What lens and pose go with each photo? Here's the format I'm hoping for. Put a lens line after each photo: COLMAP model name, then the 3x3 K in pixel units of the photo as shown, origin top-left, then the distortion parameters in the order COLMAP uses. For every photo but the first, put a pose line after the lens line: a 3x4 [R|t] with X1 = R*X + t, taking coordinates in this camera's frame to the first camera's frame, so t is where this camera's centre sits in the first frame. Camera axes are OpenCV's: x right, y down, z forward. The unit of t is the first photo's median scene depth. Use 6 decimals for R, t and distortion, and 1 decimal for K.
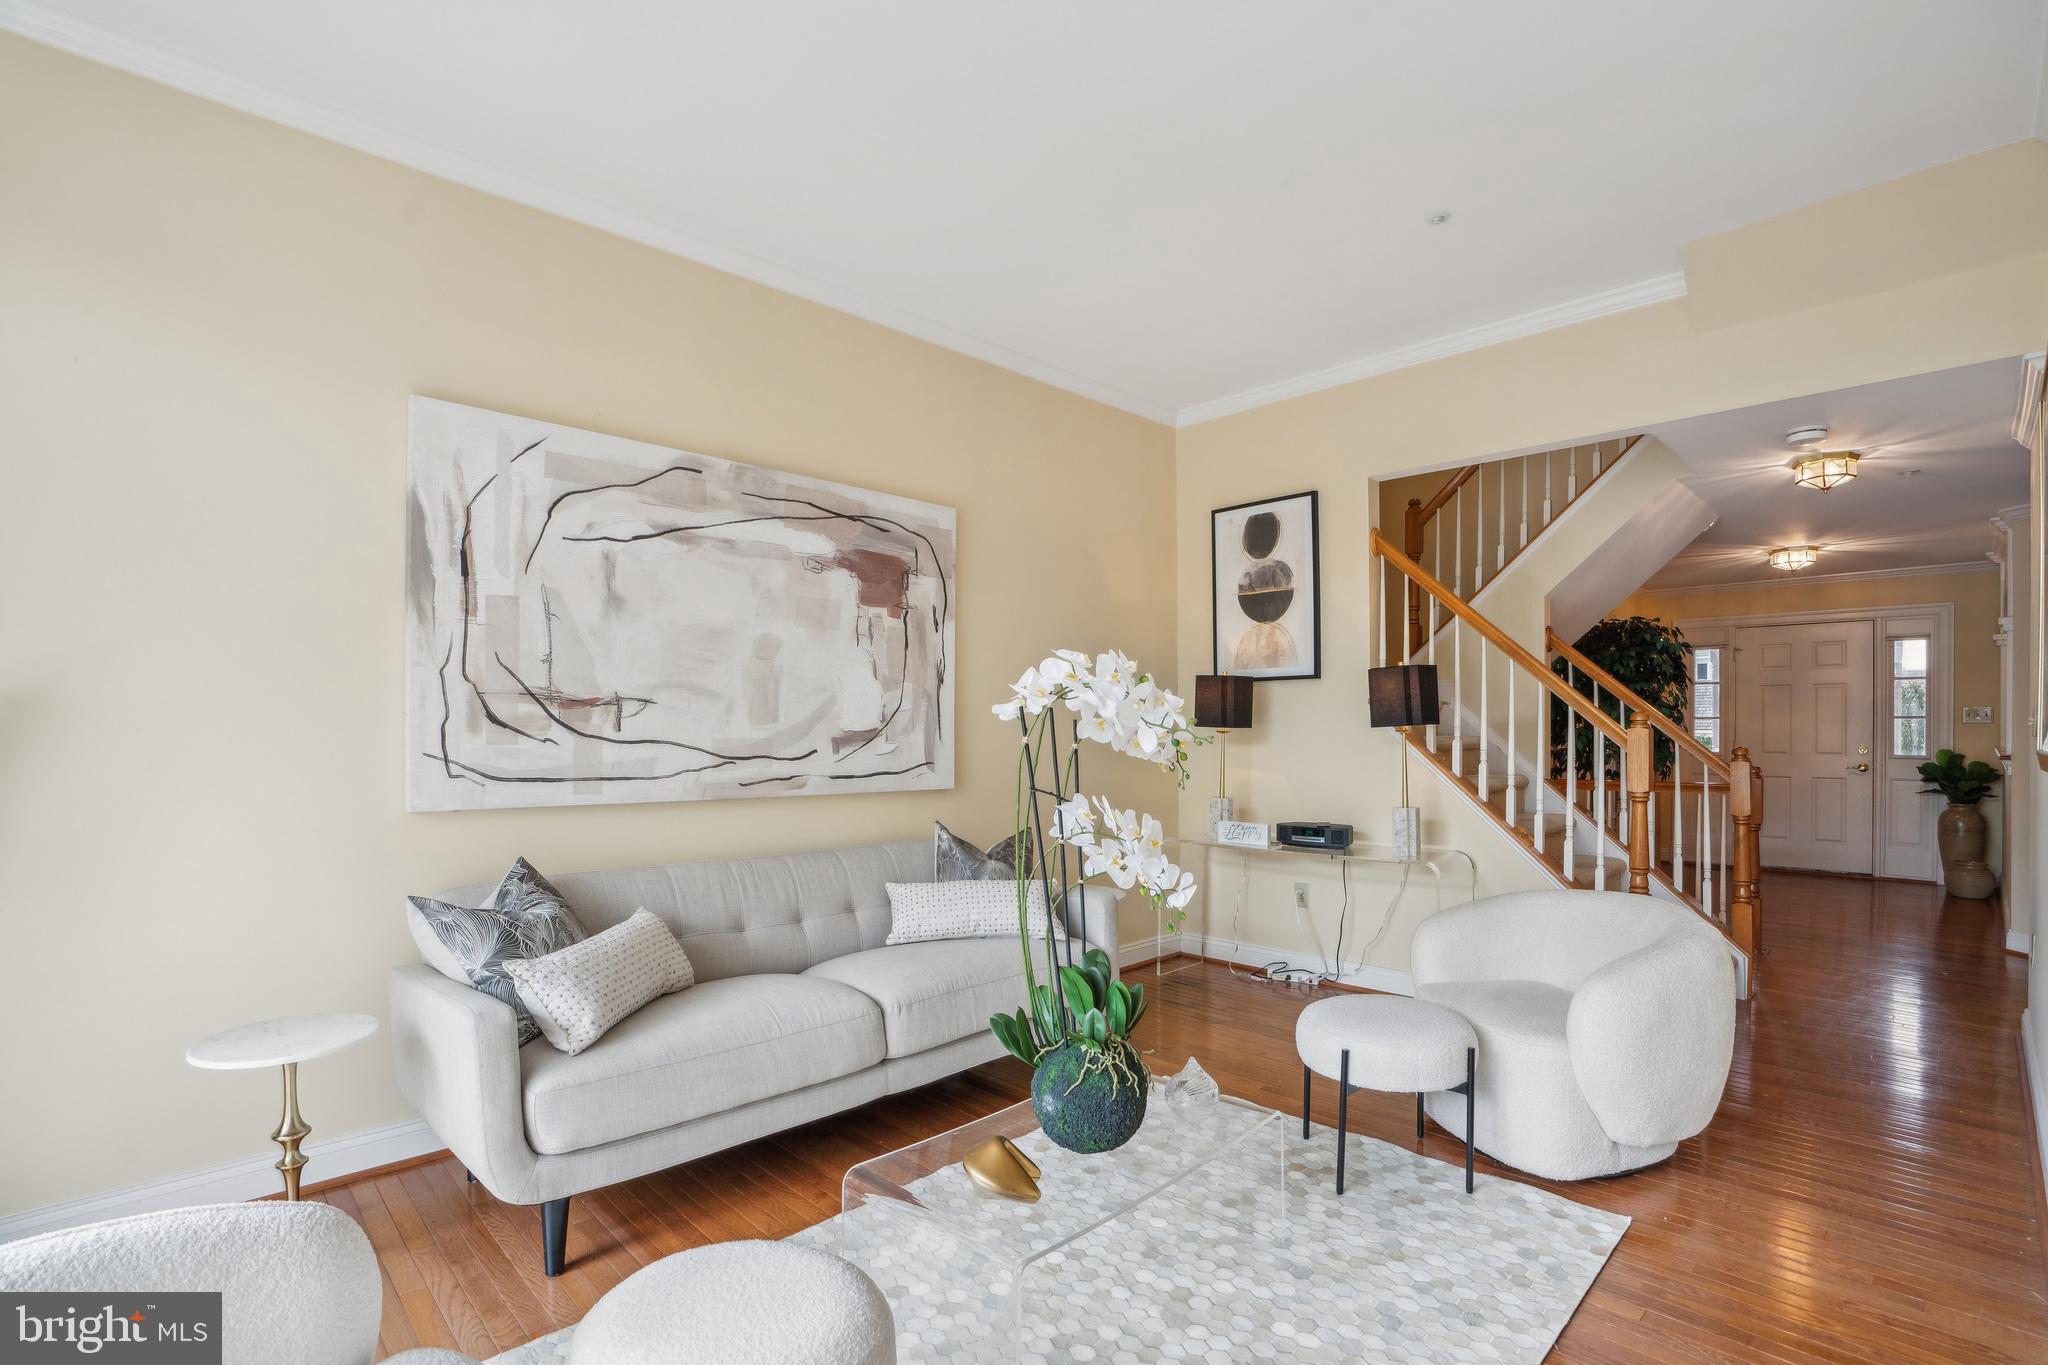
lens RADIAL K [[934.6, 0, 1020.3], [0, 934.6, 711.5], [0, 0, 1]] dist [-0.067222, 0.022941]
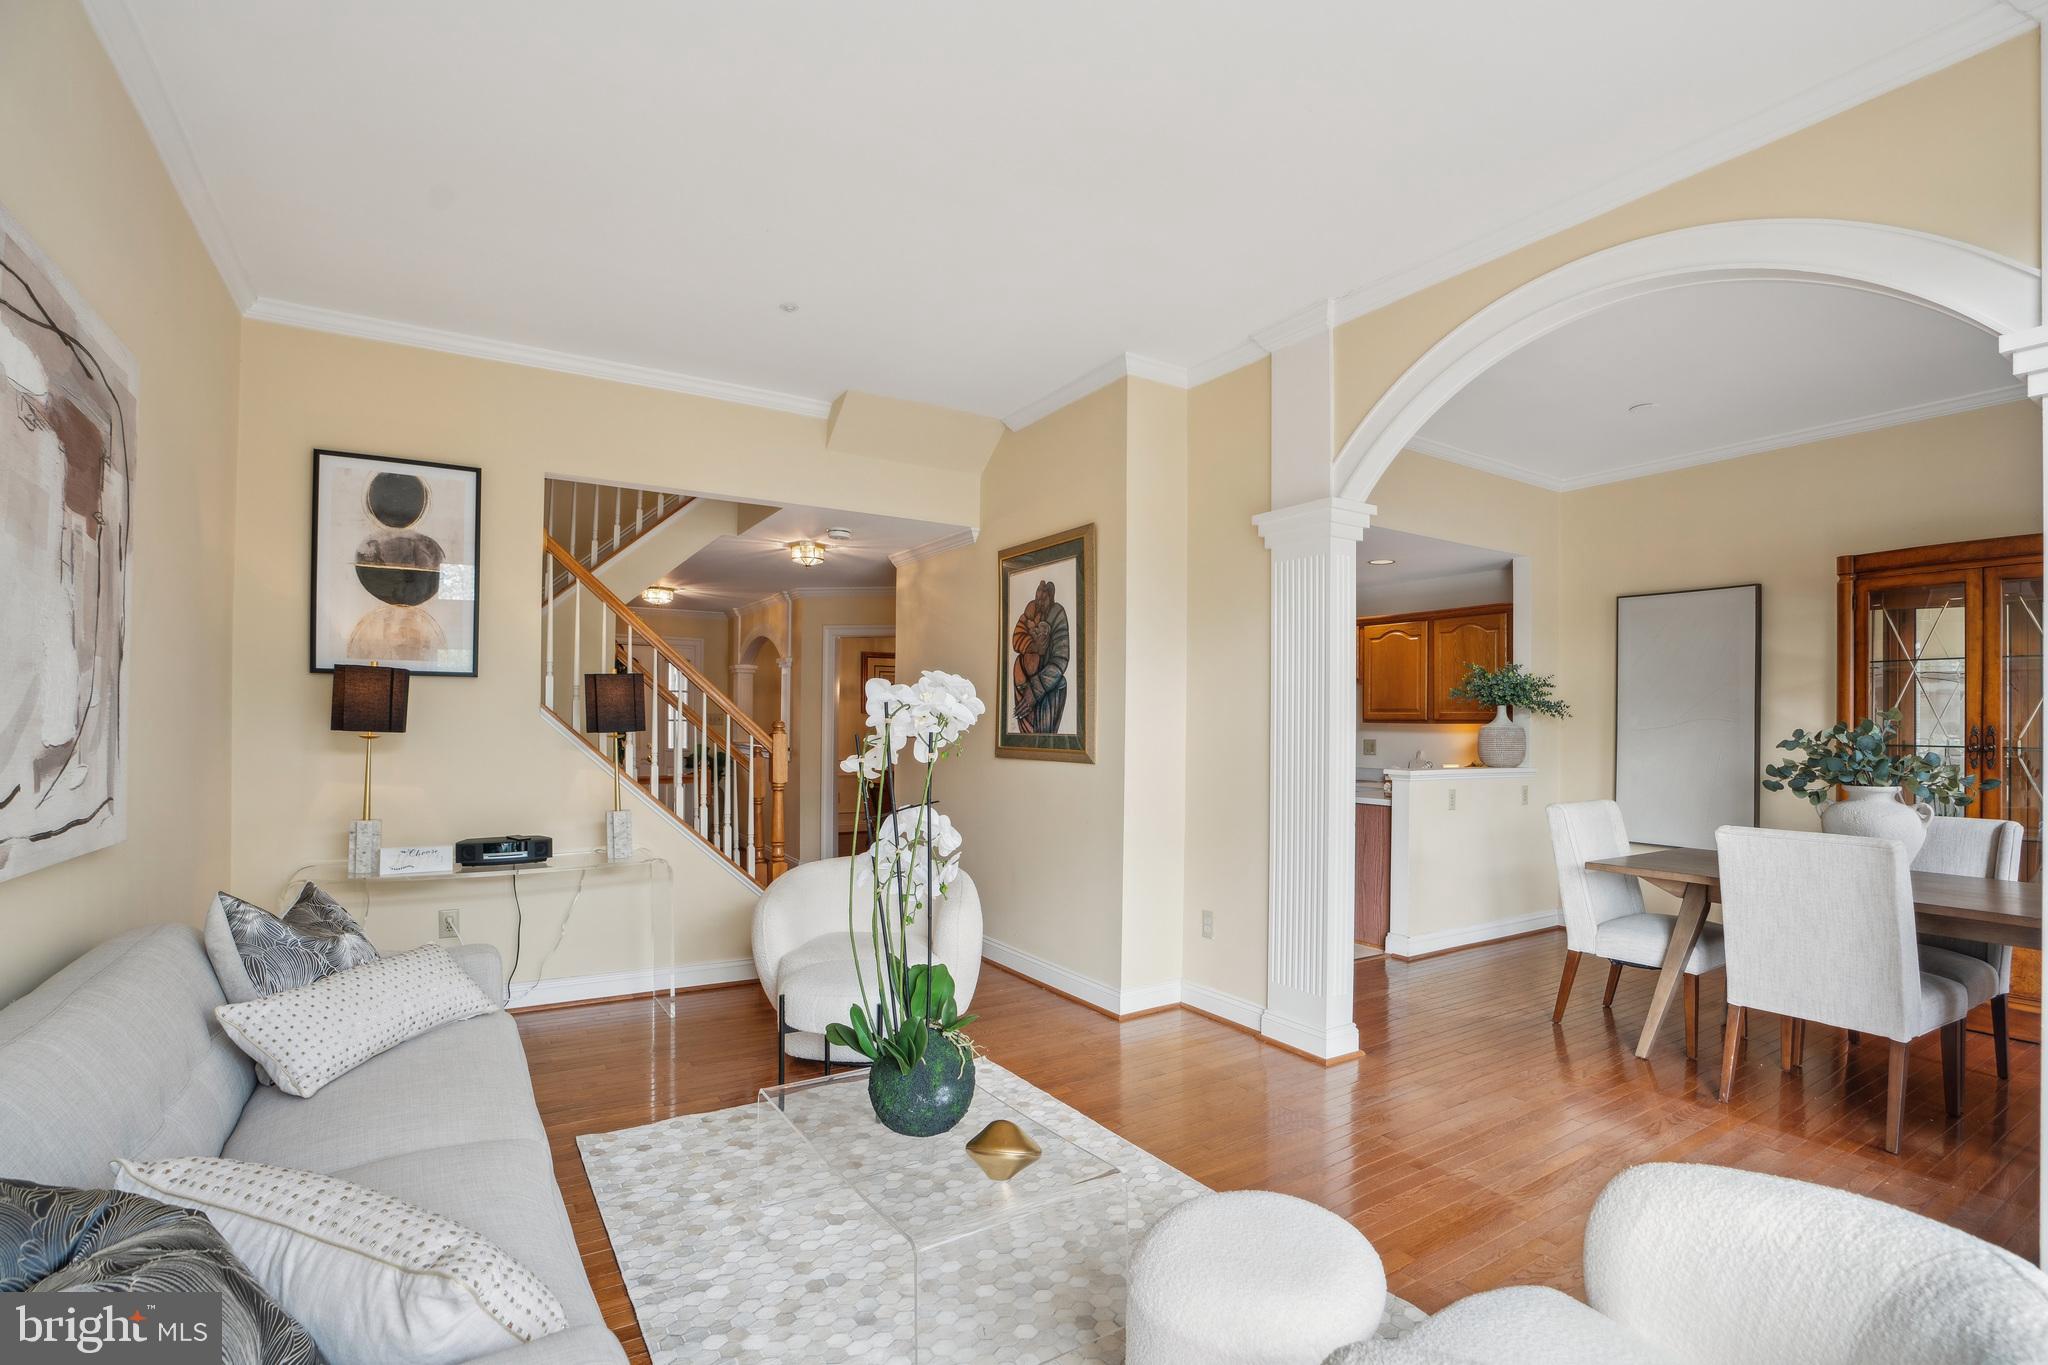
lens RADIAL K [[940.7, 0, 1027.7], [0, 940.7, 689.7], [0, 0, 1]] dist [-0.069660, 0.022128]
pose [[0.223665, 0.036471, 0.973983, -0.424785], [-0.015399, 0.999307, -0.033883, -0.001326], [-0.974544, -0.007420, 0.224072, 0.282032]]
